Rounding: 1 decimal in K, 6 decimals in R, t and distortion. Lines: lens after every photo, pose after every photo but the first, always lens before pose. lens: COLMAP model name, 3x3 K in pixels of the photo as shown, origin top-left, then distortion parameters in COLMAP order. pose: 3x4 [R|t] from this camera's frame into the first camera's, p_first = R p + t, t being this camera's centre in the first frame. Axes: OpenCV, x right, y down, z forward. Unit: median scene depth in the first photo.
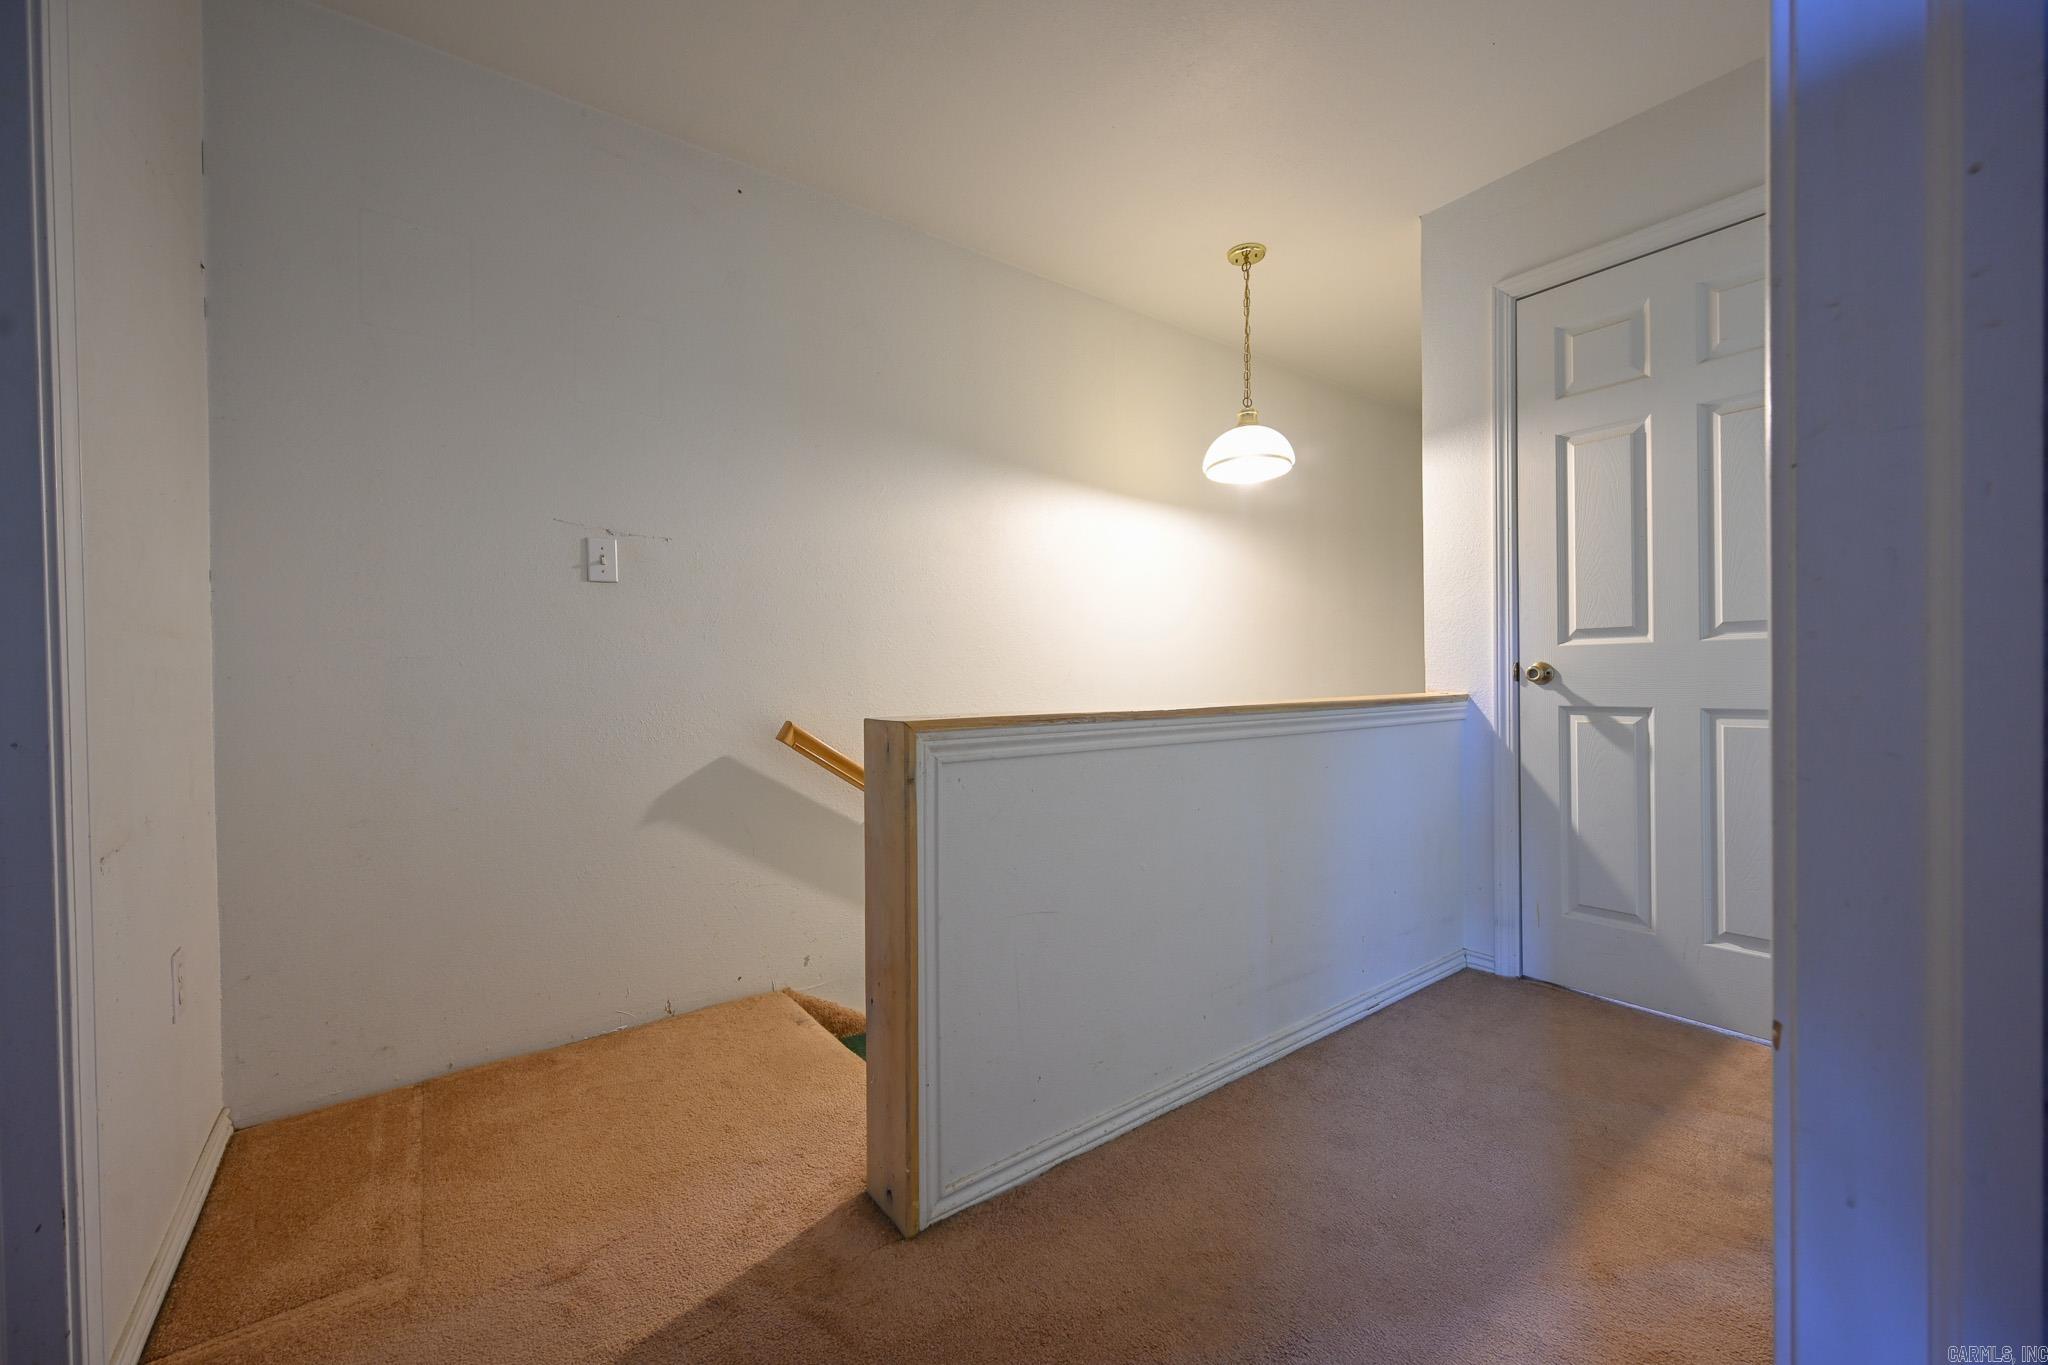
lens RADIAL K [[817.4, 0, 1037.0], [0, 817.4, 682.3], [0, 0, 1]] dist [0.001919, -0.000302]
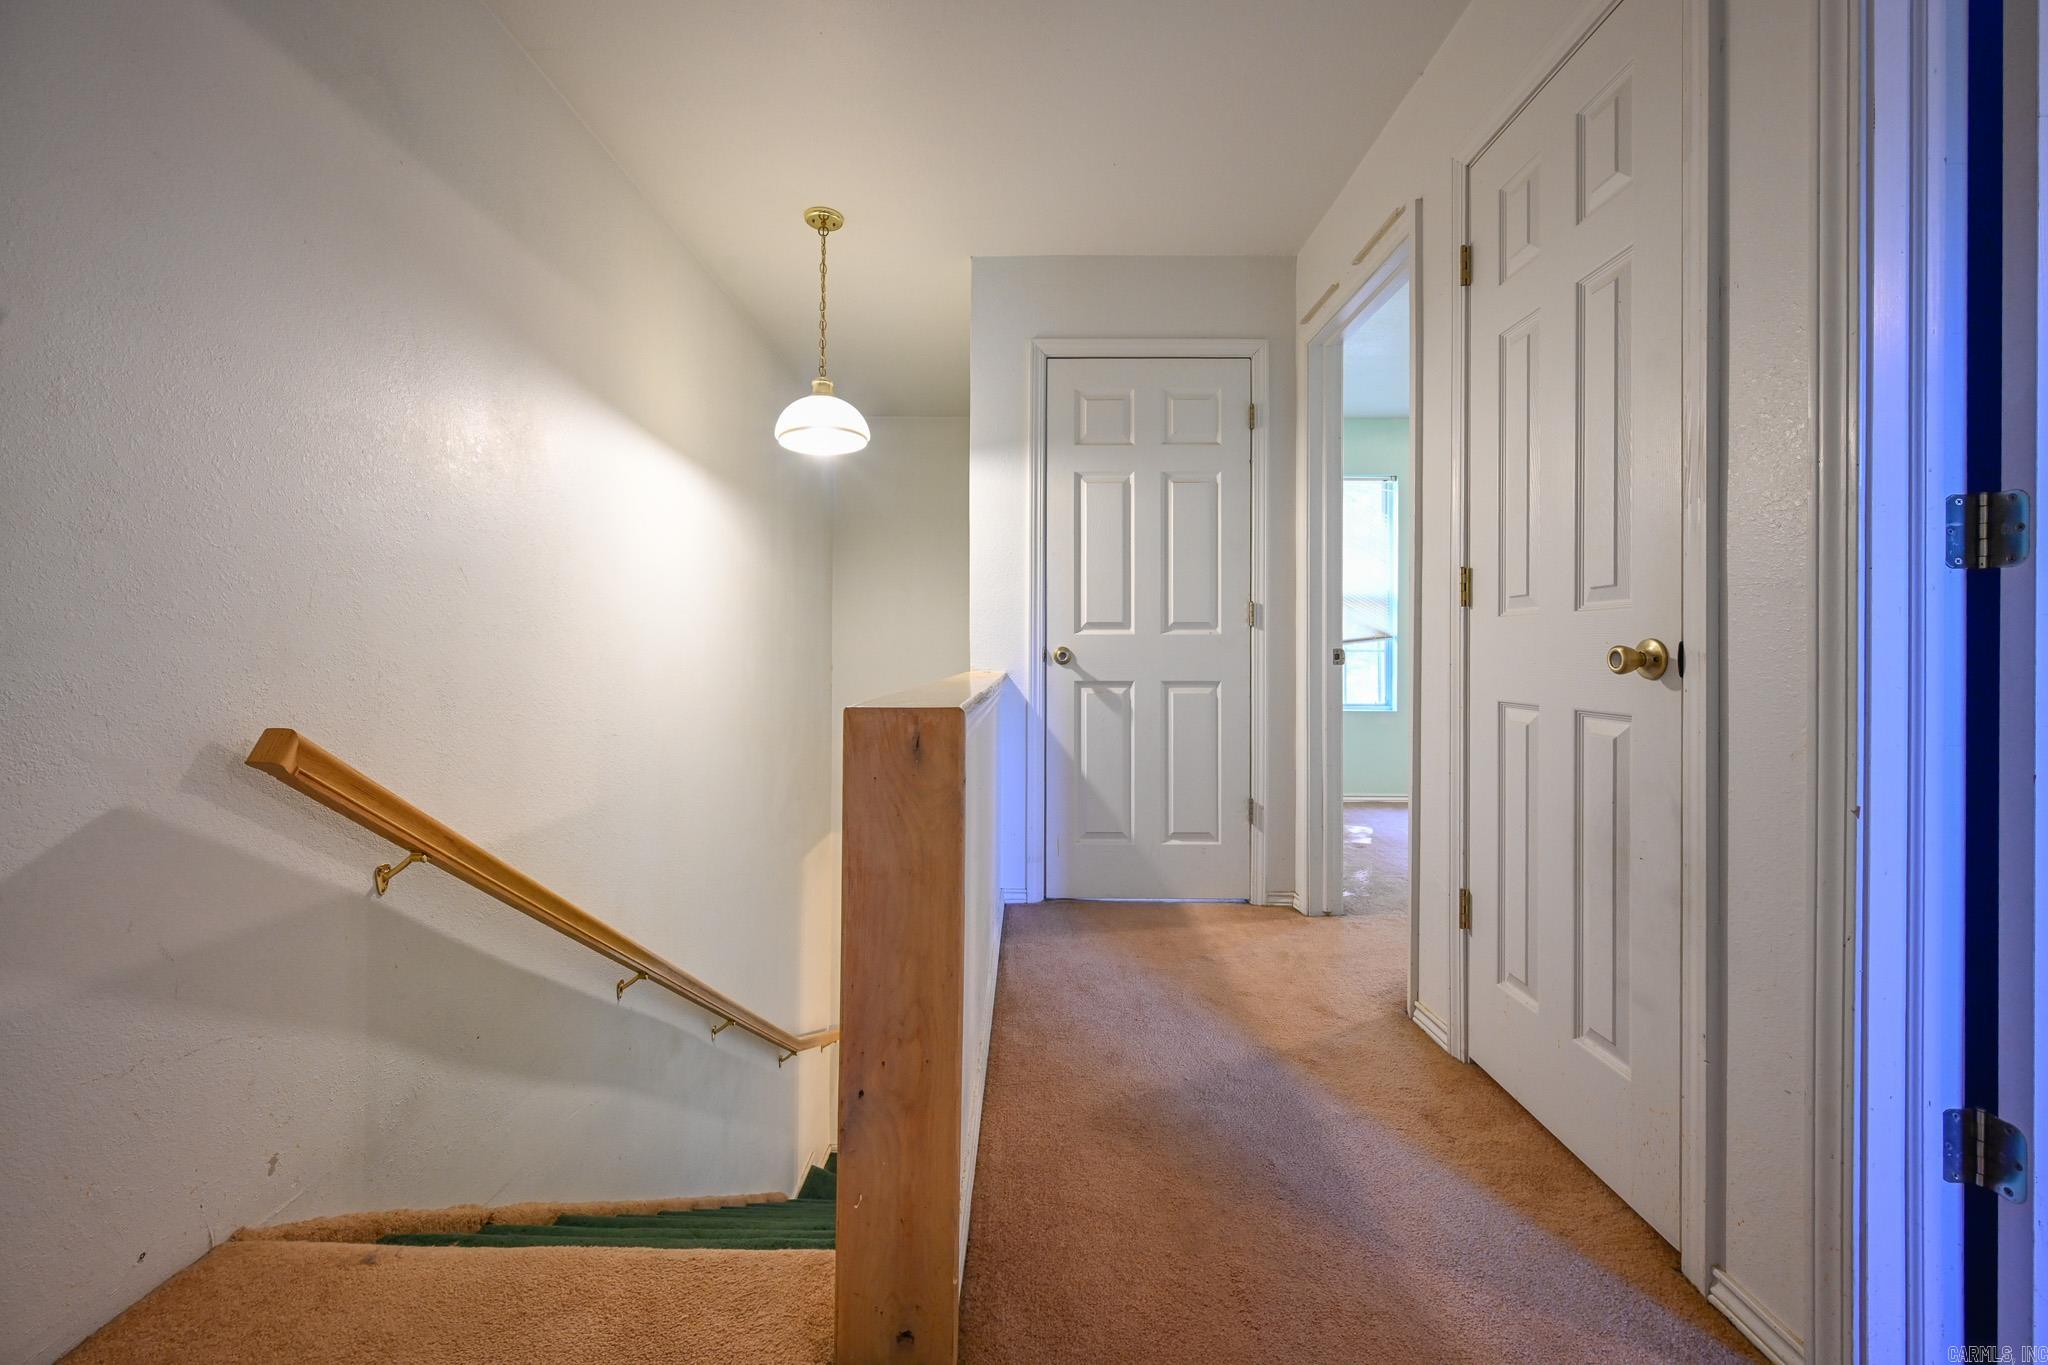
lens RADIAL K [[817.4, 0, 1035.0], [0, 817.4, 652.8], [0, 0, 1]] dist [0.001919, -0.000302]
pose [[0.607602, 0.013610, 0.794125, -0.435256], [-0.002130, 0.999877, -0.015507, 0.004372], [-0.794239, 0.007730, 0.607556, 0.270432]]
